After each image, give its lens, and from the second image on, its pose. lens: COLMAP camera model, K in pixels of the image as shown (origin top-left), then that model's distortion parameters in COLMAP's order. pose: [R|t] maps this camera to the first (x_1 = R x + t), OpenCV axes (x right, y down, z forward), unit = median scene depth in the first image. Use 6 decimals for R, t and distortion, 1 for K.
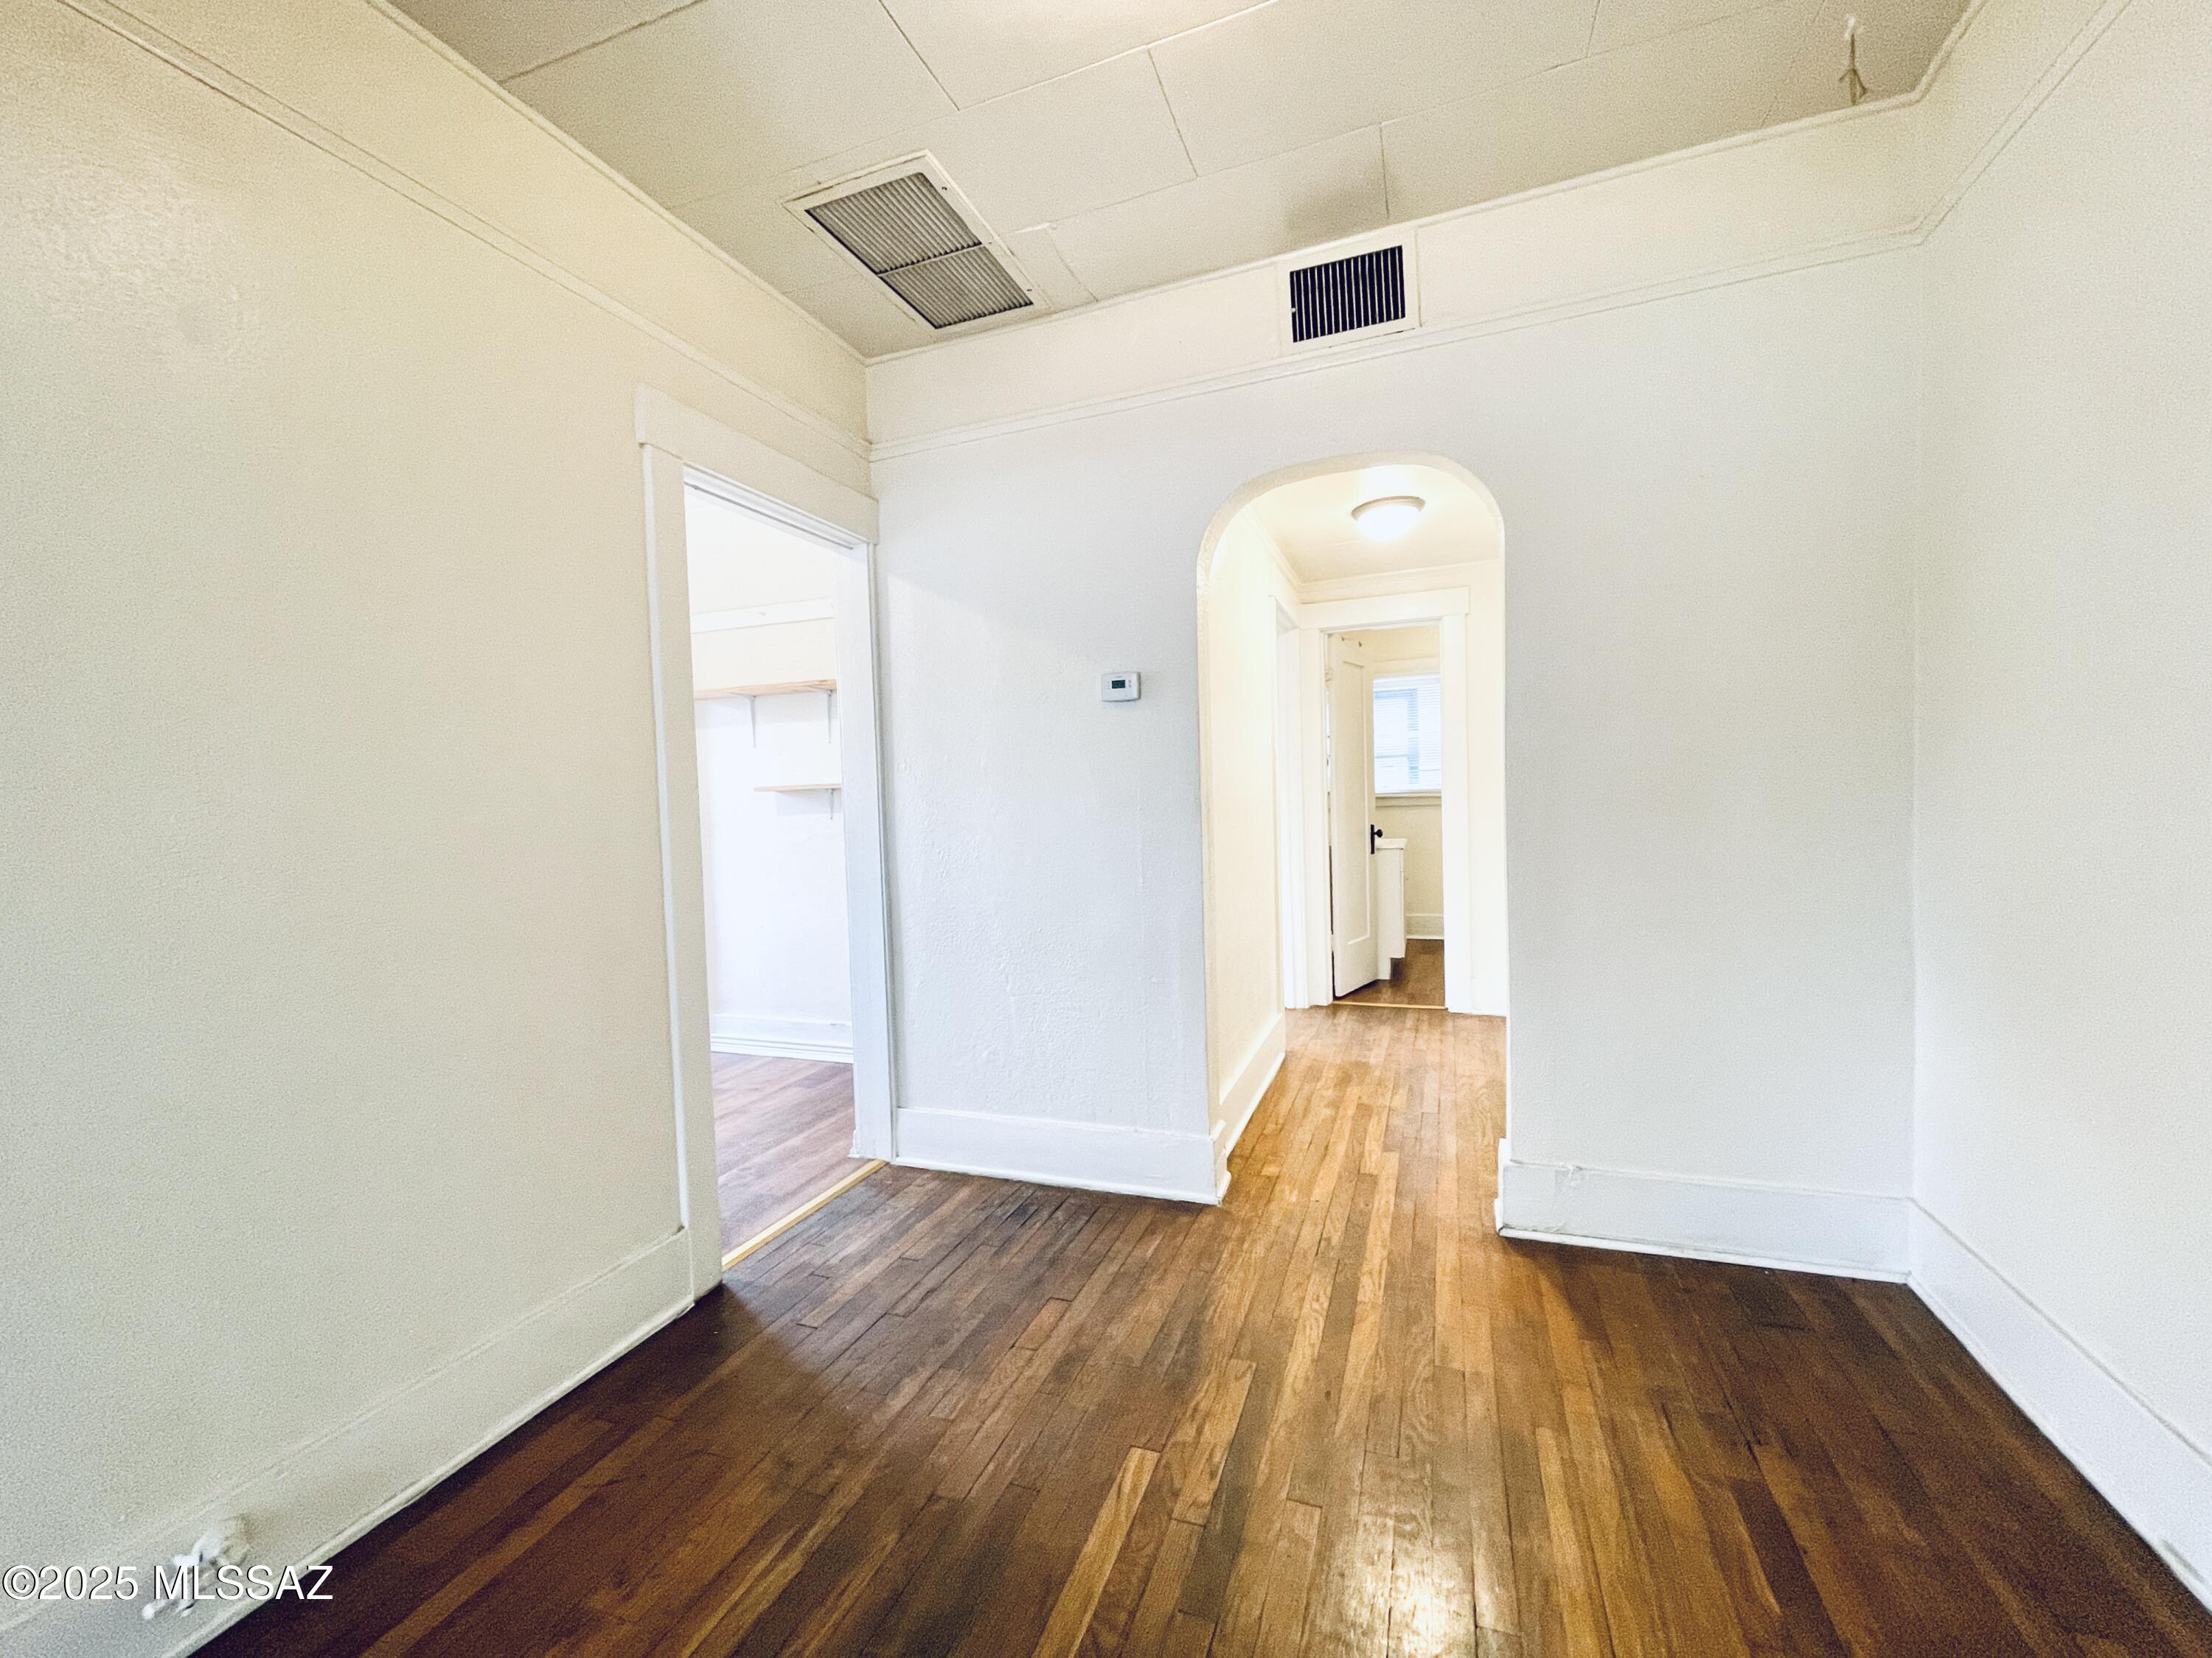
lens RADIAL K [[896.8, 0, 1106.0], [0, 896.8, 833.6], [0, 0, 1]] dist [0.002570, 0.000095]
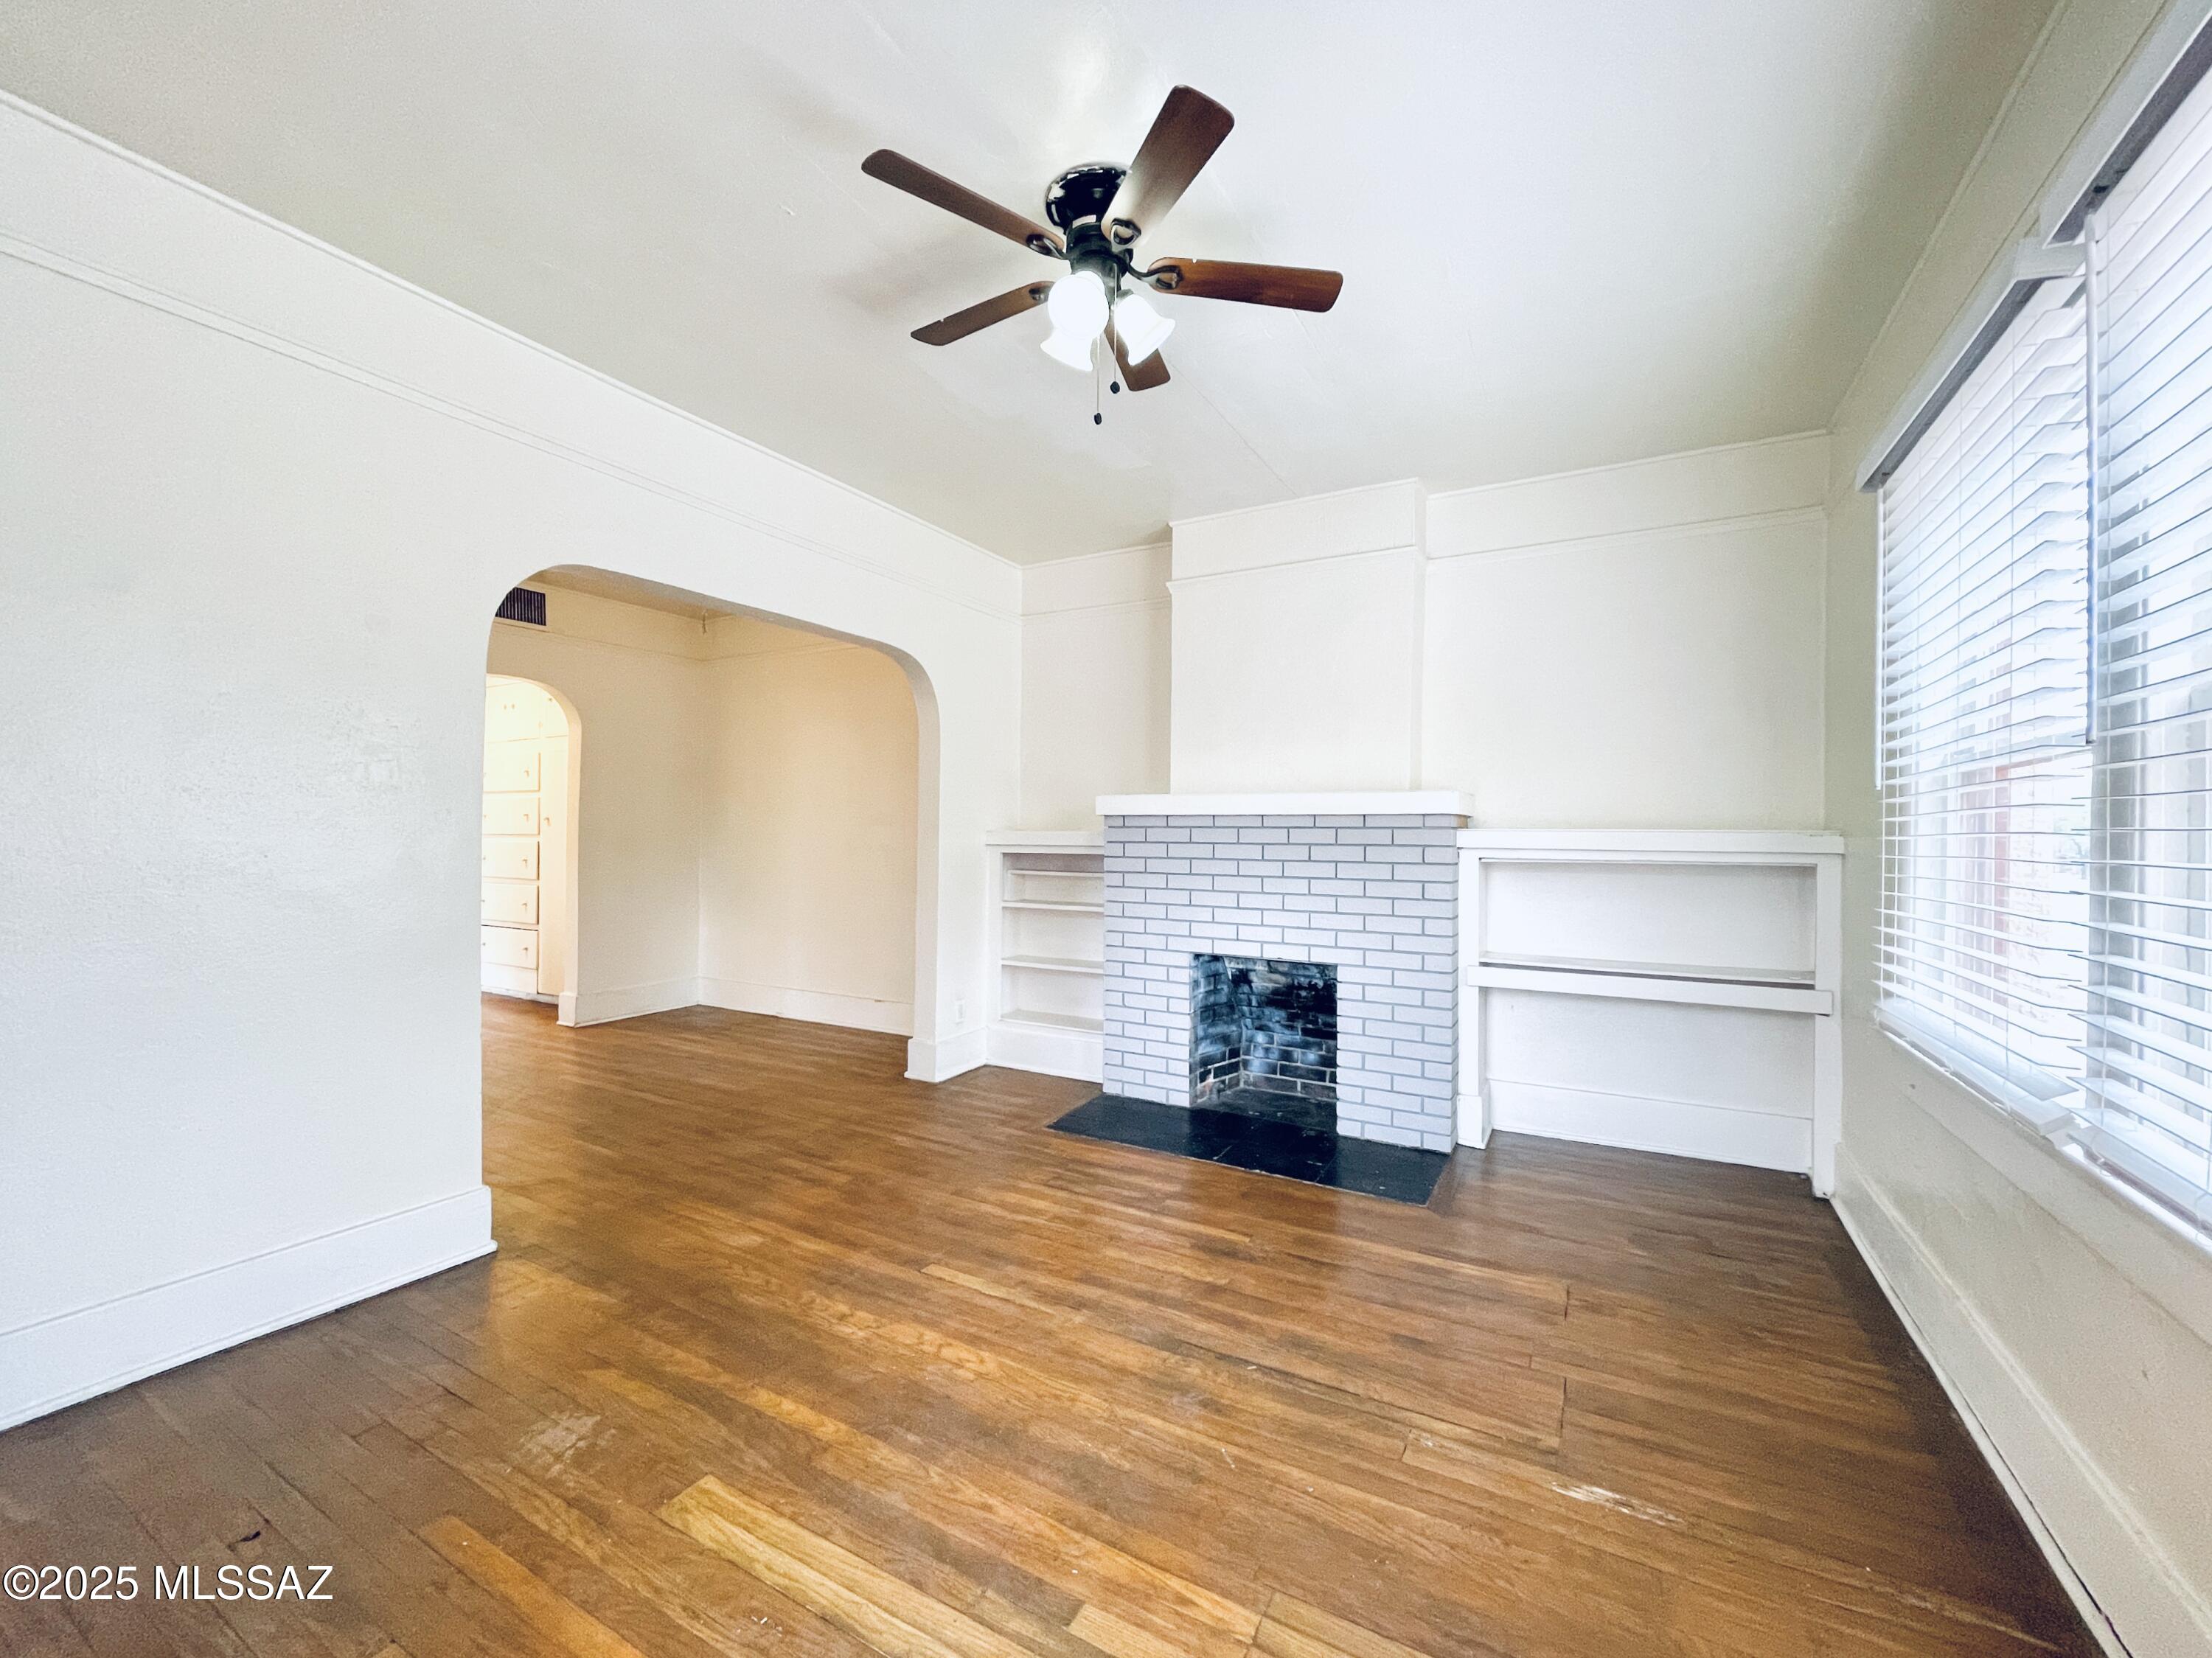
lens RADIAL K [[896.8, 0, 1106.0], [0, 896.8, 833.6], [0, 0, 1]] dist [0.002570, 0.000095]
pose [[0.141632, 0.043226, 0.988975, -0.973166], [0.022504, 0.998647, -0.046872, 0.048928], [-0.989664, 0.028894, 0.140467, -0.403897]]
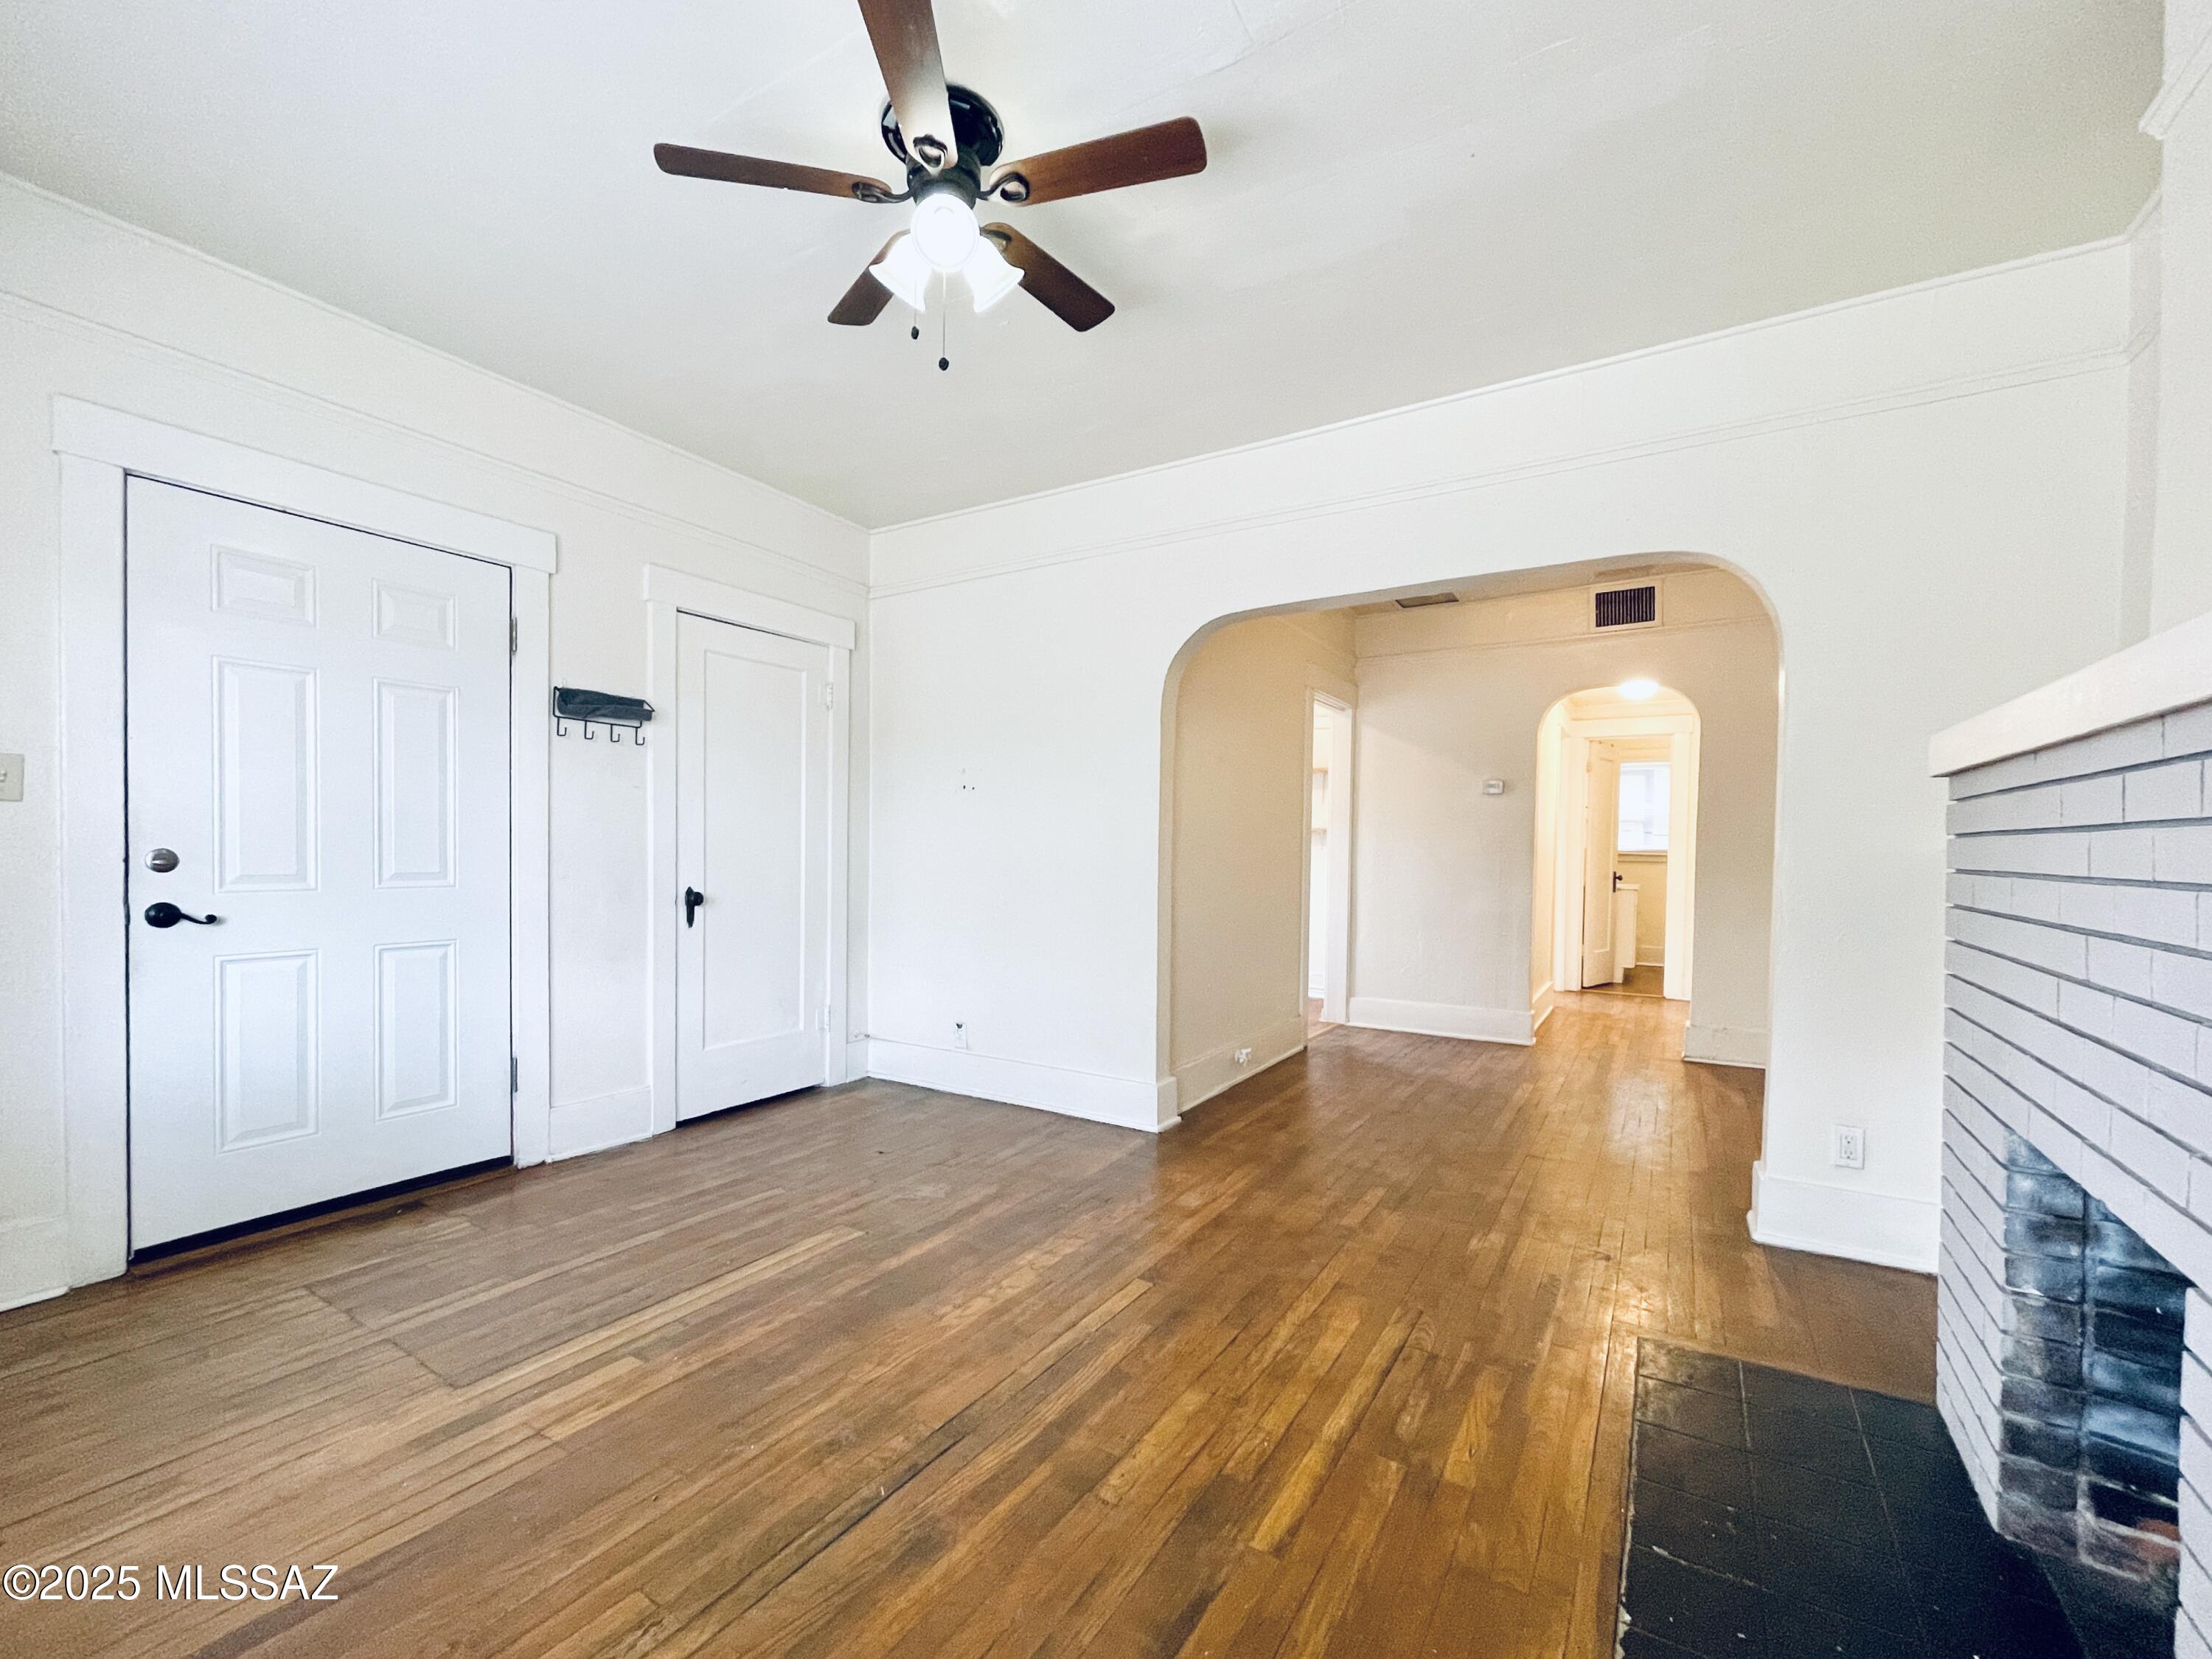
lens RADIAL K [[938.4, 0, 1108.3], [0, 938.4, 864.5], [0, 0, 1]] dist [0.007628, 0.000416]
pose [[0.980960, 0.052636, -0.186942, -0.278195], [-0.055830, 0.998370, -0.011856, 0.053314], [0.186013, 0.022068, 0.982299, -0.804309]]
